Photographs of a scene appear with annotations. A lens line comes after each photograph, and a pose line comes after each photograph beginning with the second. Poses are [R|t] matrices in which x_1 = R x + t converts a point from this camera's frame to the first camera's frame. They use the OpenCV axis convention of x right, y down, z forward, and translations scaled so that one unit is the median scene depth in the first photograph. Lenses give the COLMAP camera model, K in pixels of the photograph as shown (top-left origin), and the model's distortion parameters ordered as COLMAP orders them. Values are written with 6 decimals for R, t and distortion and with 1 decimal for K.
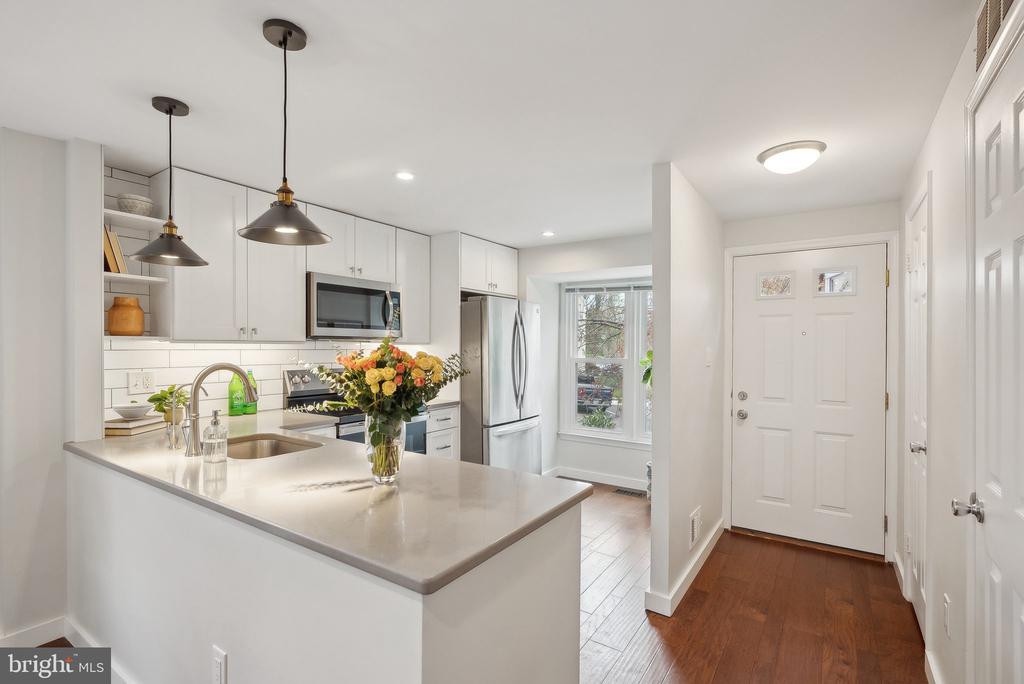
lens RADIAL K [[480.8, 0, 512.0], [0, 480.8, 342.0], [0, 0, 1]] dist [-0.001614, -0.000212]
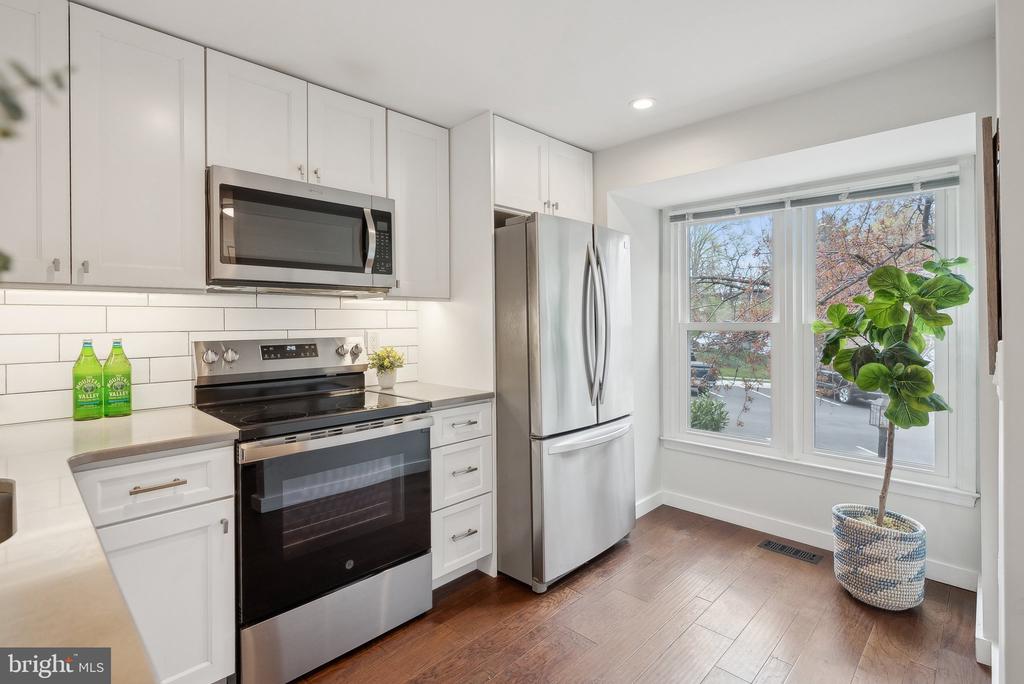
lens RADIAL K [[489.3, 0, 510.6], [0, 489.3, 316.8], [0, 0, 1]] dist [-0.000702, -0.000023]
pose [[0.983158, -0.012877, -0.182305, 0.023842], [0.012845, 0.999917, -0.001357, 0.028728], [0.182307, -0.001008, 0.983241, 0.393521]]
